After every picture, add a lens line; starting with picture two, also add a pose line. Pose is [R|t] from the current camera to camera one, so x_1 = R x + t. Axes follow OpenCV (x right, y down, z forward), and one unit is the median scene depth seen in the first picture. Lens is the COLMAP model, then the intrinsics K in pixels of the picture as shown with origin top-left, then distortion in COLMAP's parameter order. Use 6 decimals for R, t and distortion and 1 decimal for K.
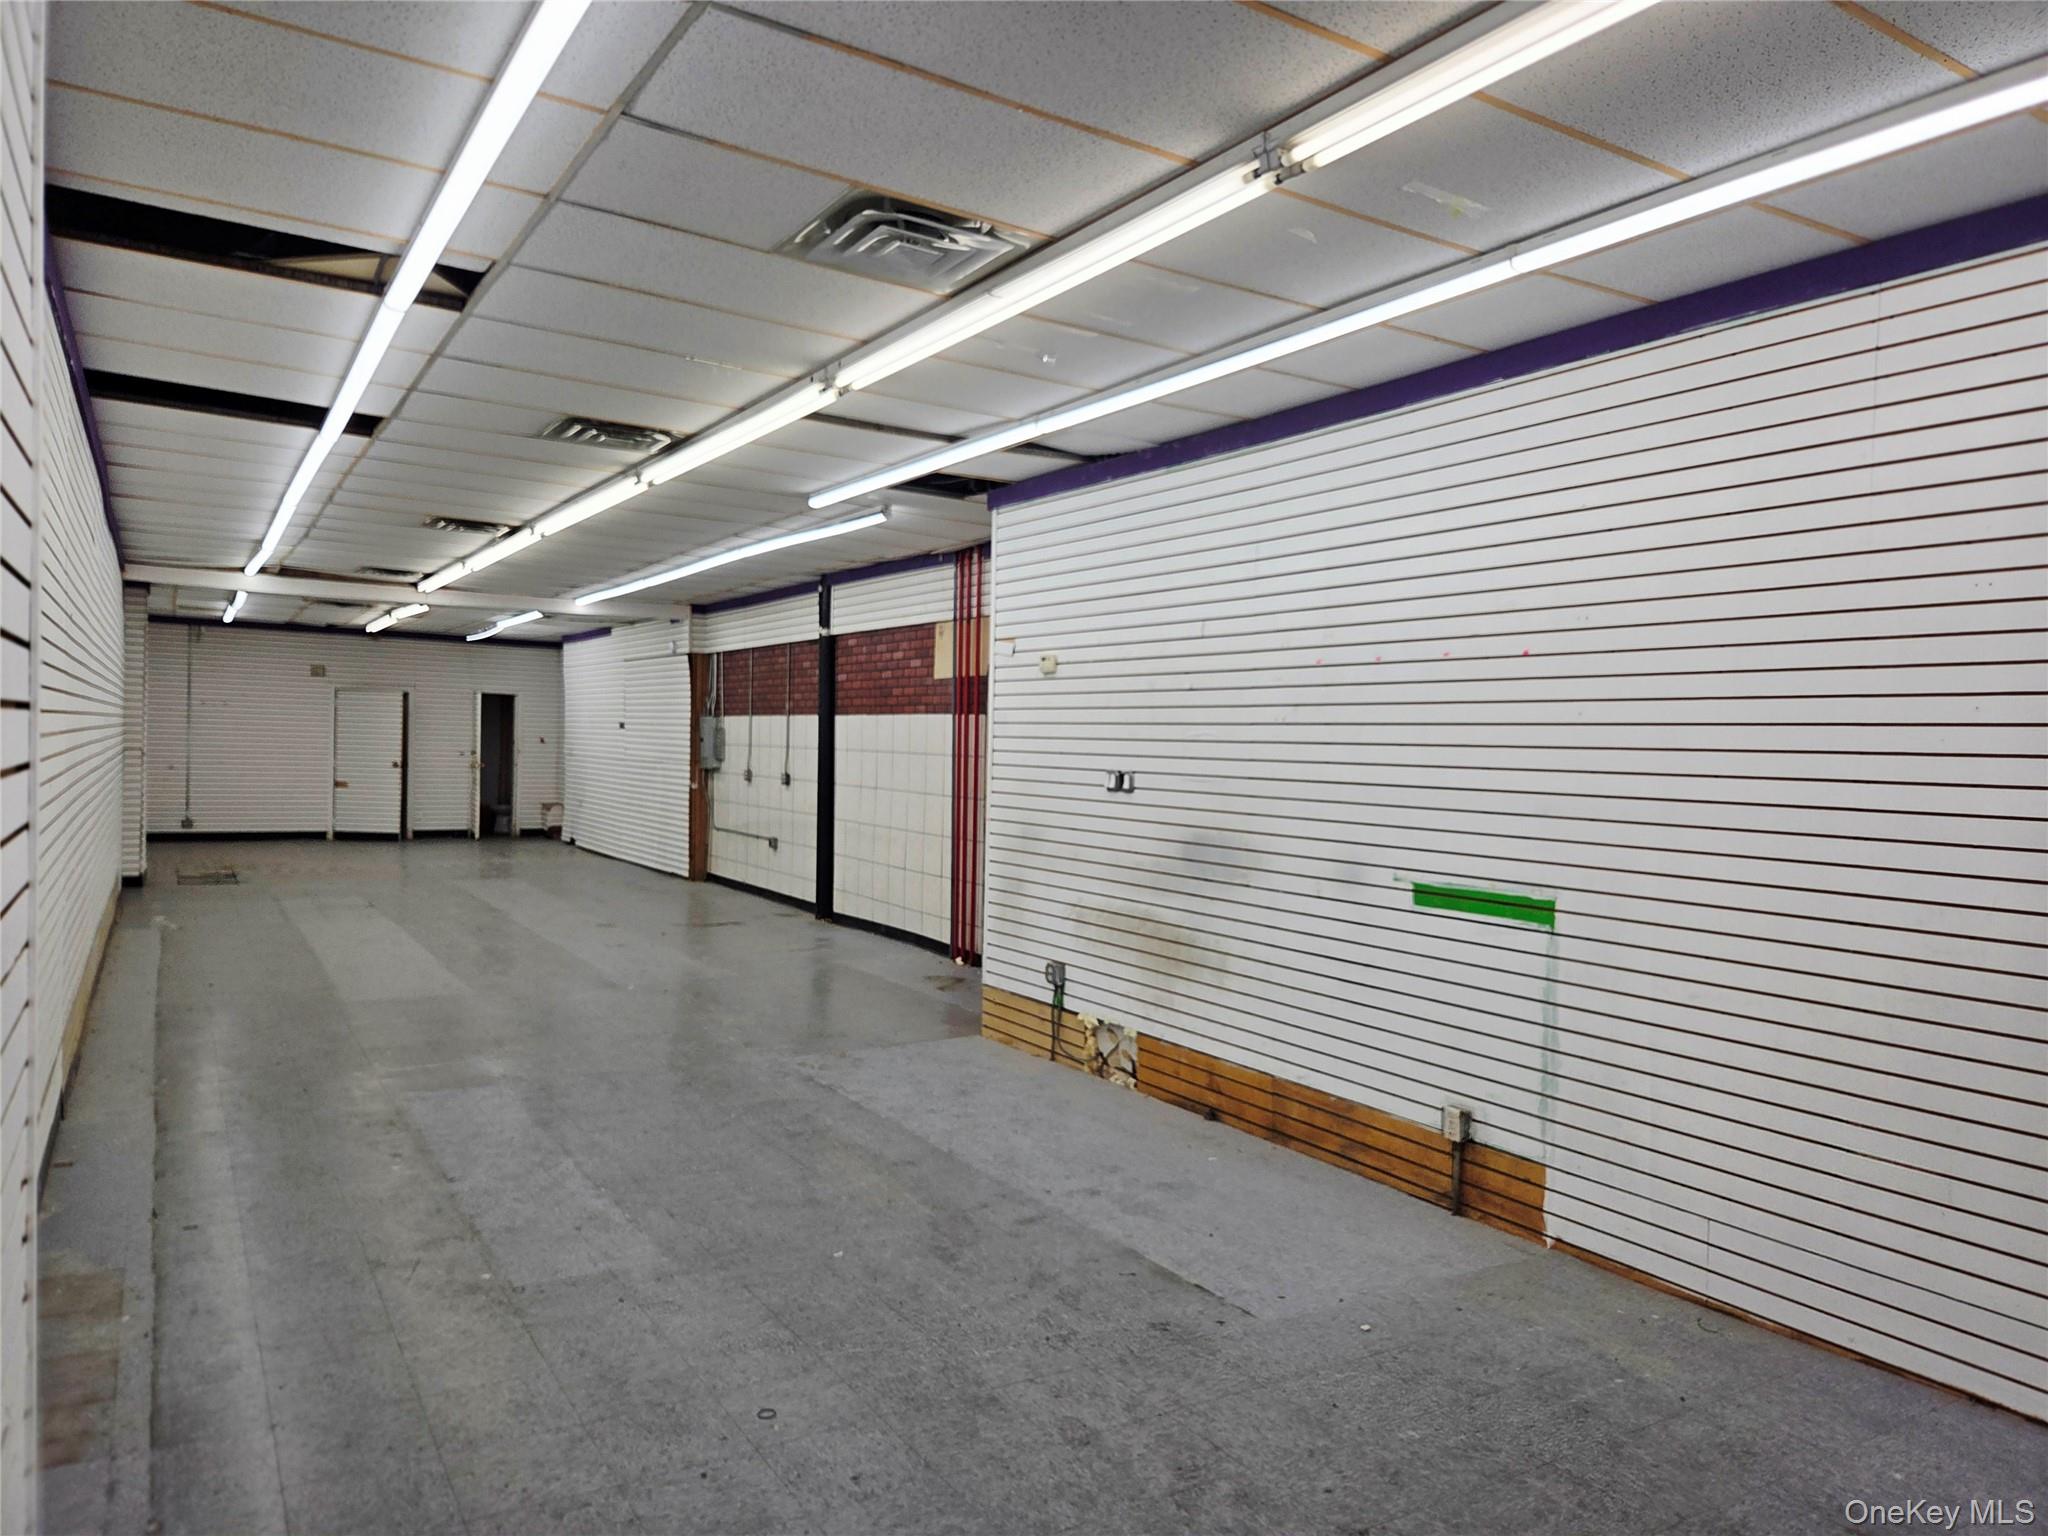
lens RADIAL K [[1366.0, 0, 1024.0], [0, 1366.0, 768.0], [0, 0, 1]] dist [0.073676, -0.067714]
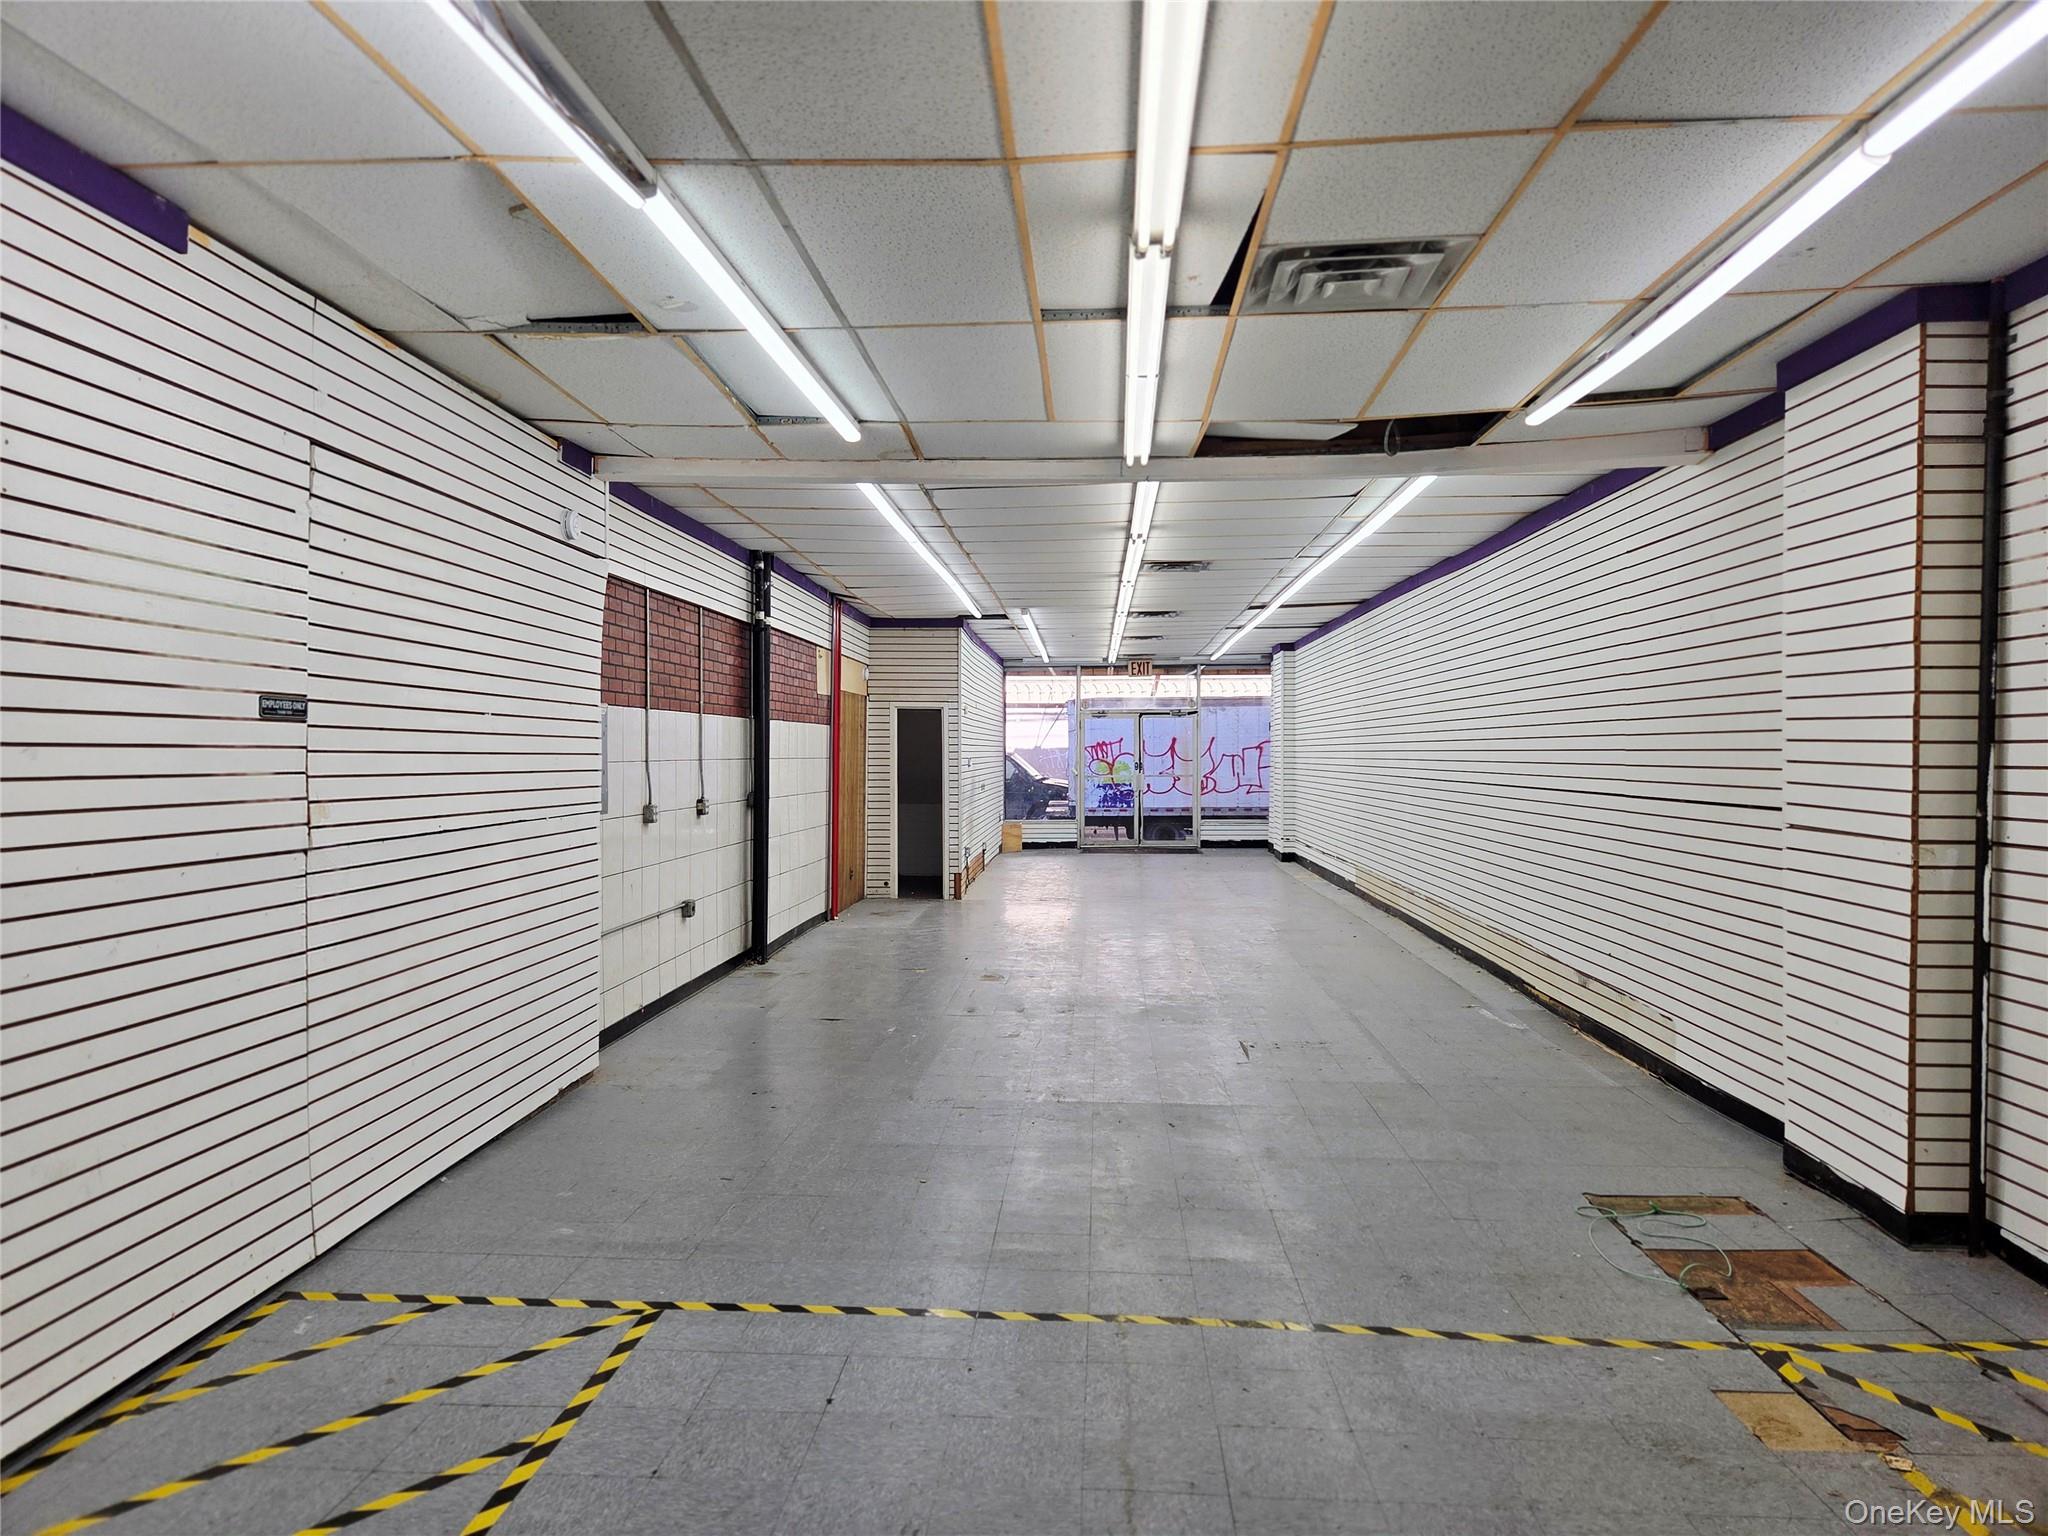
lens RADIAL K [[1353.7, 0, 1012.4], [0, 1353.7, 774.8], [0, 0, 1]] dist [0.073806, -0.060941]
pose [[-0.813836, -0.037265, 0.579899, -1.393096], [-0.011539, 0.998781, 0.047988, -0.085051], [-0.580981, 0.032363, -0.813274, 2.936475]]
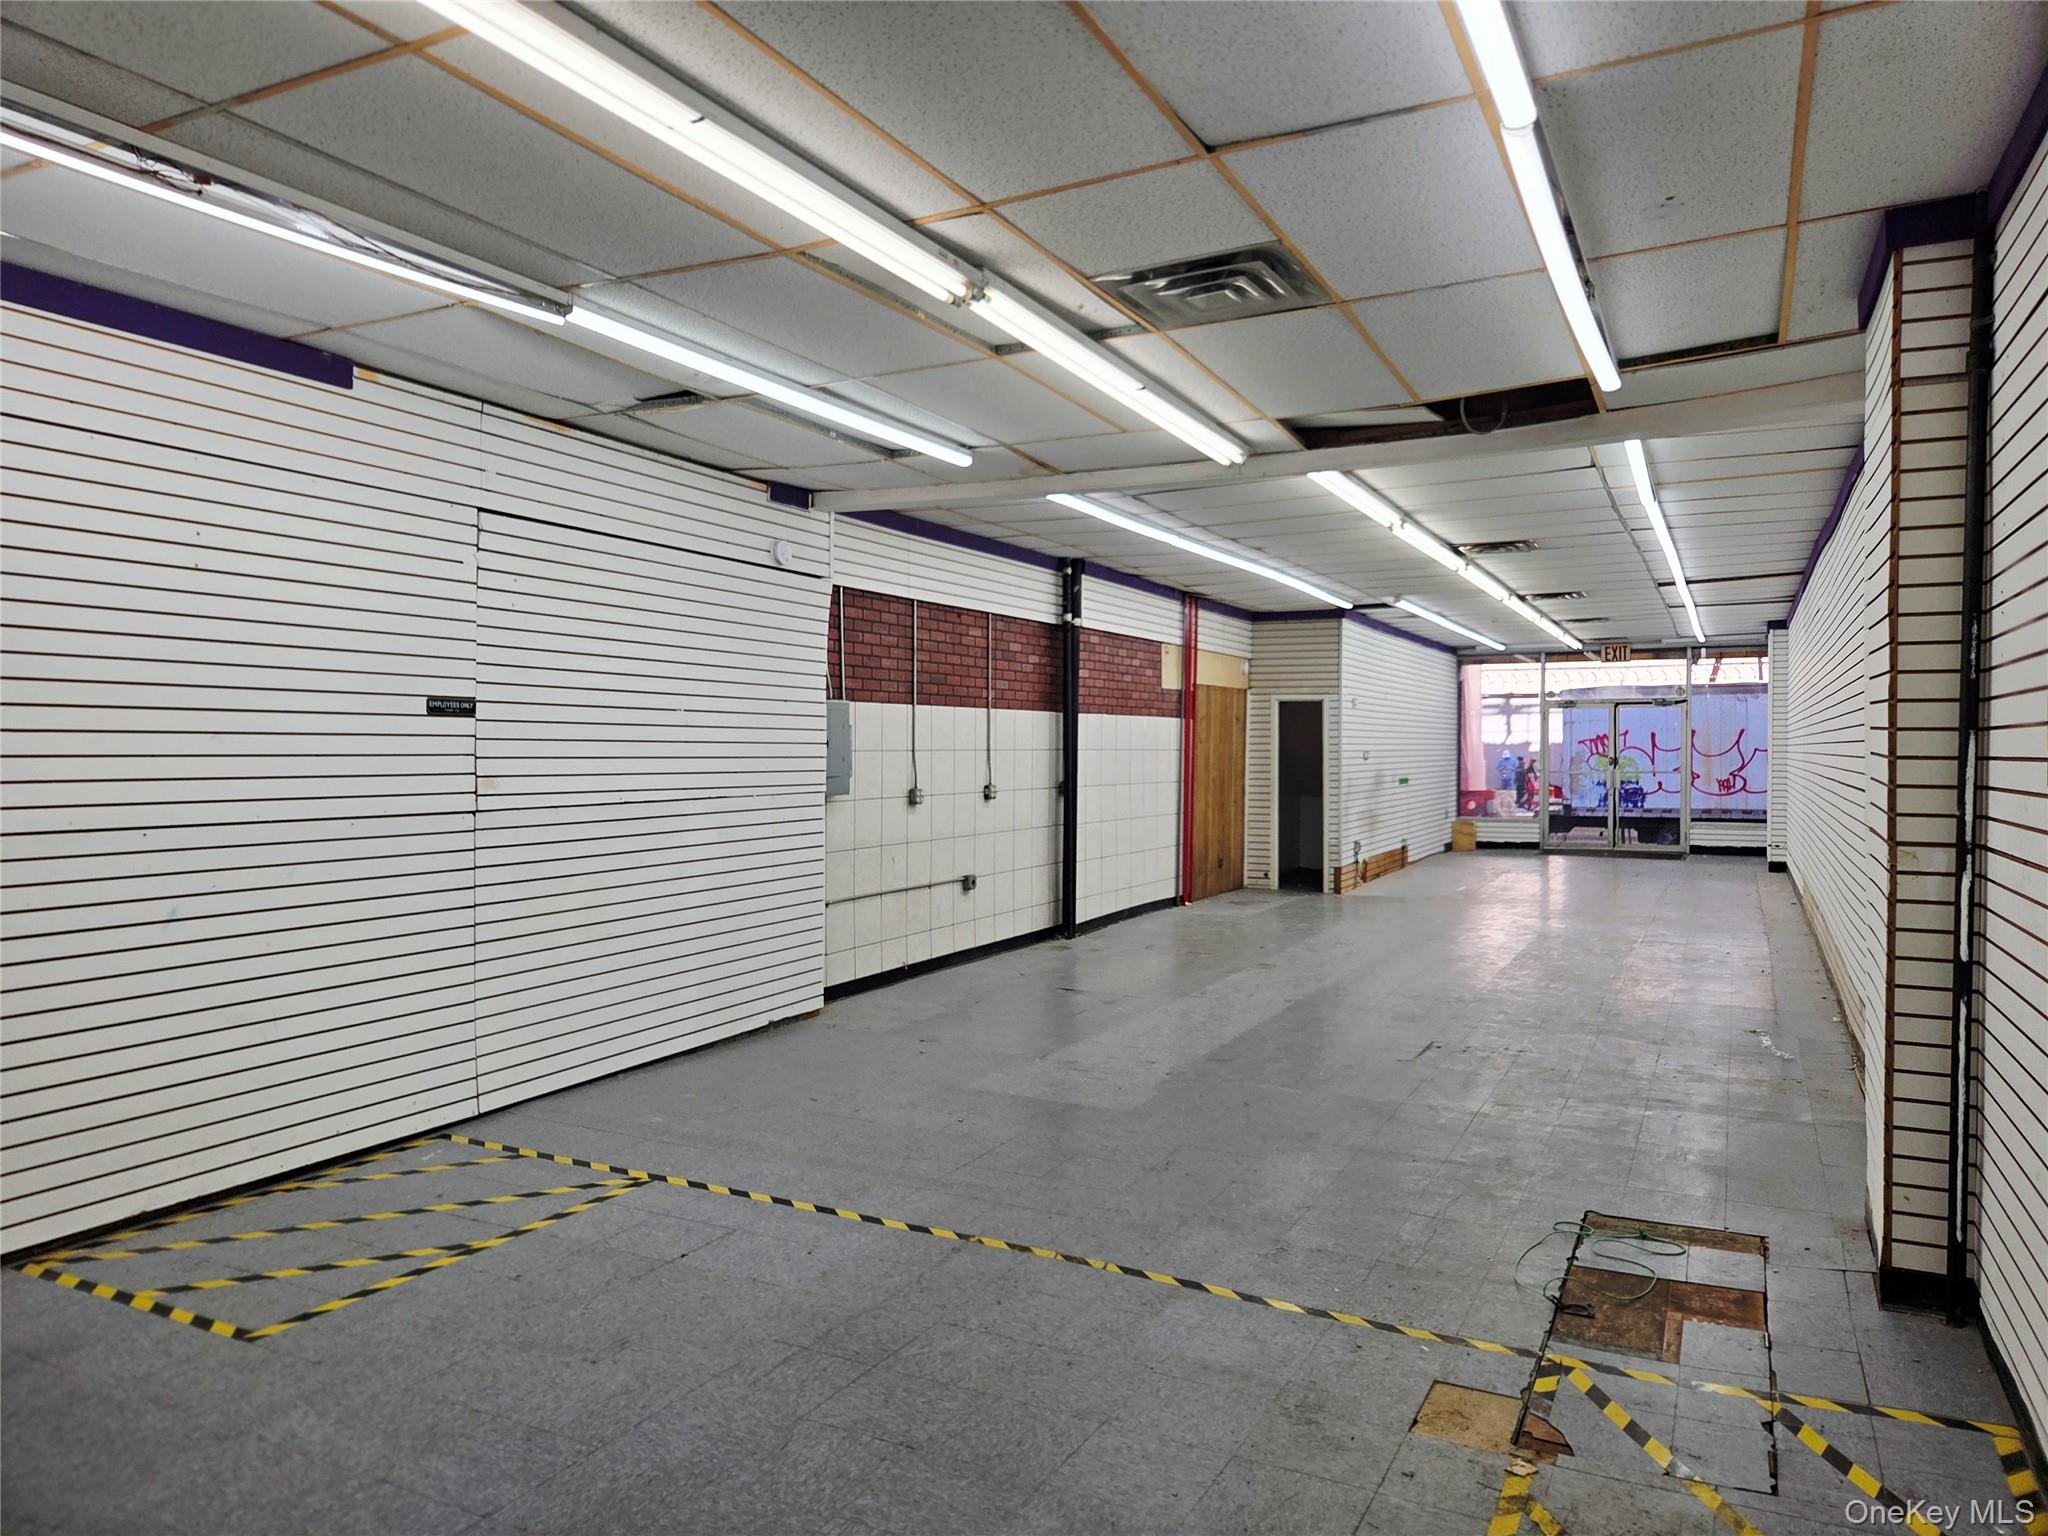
lens RADIAL K [[1366.0, 0, 1024.0], [0, 1366.0, 768.0], [0, 0, 1]] dist [0.073676, -0.067714]
pose [[-0.513821, -0.042597, 0.856839, -1.674515], [-0.000522, 0.998782, 0.049340, -0.086181], [-0.857897, 0.024905, -0.513217, 2.757620]]
